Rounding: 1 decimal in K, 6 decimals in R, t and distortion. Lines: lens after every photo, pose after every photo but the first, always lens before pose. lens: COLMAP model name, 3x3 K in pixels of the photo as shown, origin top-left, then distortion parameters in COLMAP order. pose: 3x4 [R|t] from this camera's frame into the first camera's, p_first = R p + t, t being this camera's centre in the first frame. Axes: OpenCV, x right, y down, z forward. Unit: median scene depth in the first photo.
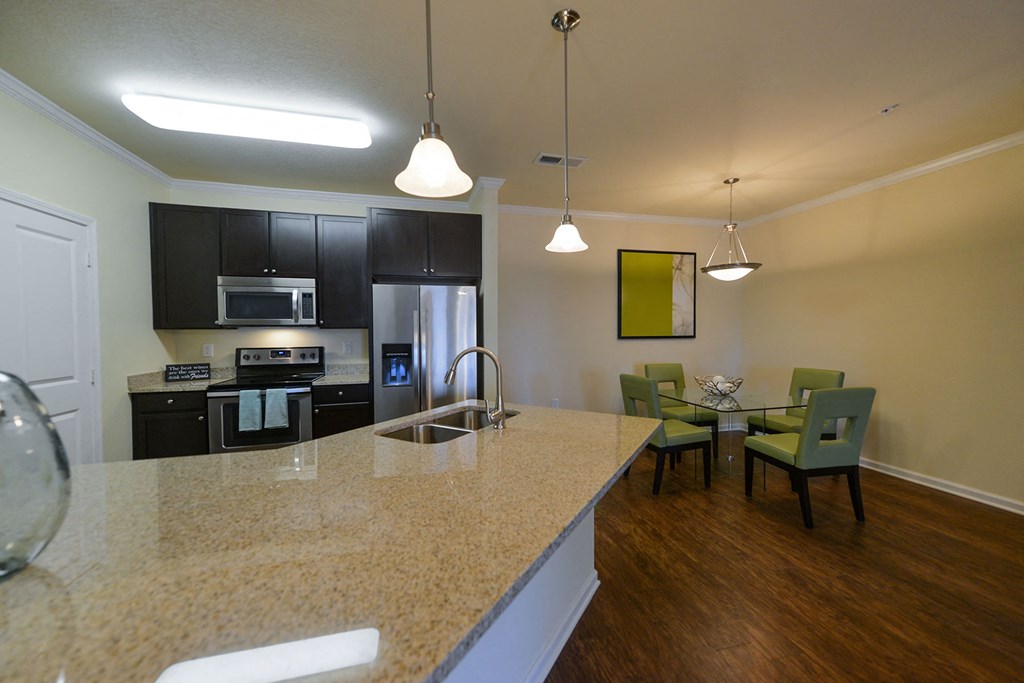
lens RADIAL K [[406.1, 0, 513.5], [0, 406.1, 338.8], [0, 0, 1]] dist [0.024657, -0.000139]
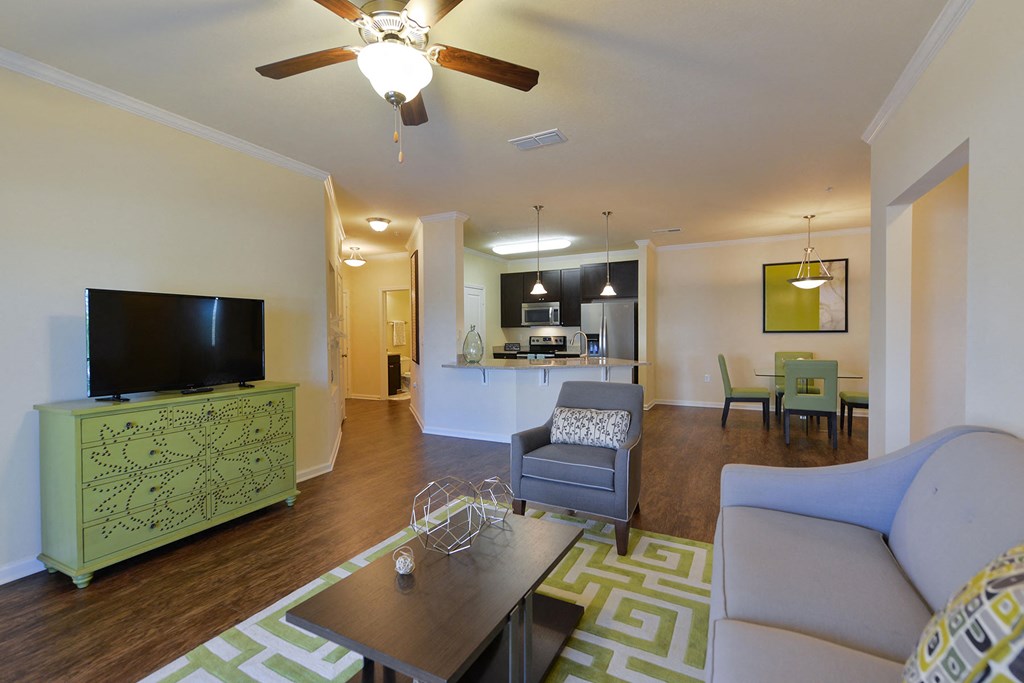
lens RADIAL K [[406.1, 0, 513.5], [0, 406.1, 338.8], [0, 0, 1]] dist [0.024657, -0.000139]
pose [[0.757632, 0.011557, -0.652580, 0.640734], [-0.009673, 0.999932, 0.006478, 0.023676], [0.652610, 0.001405, 0.757692, -0.651894]]
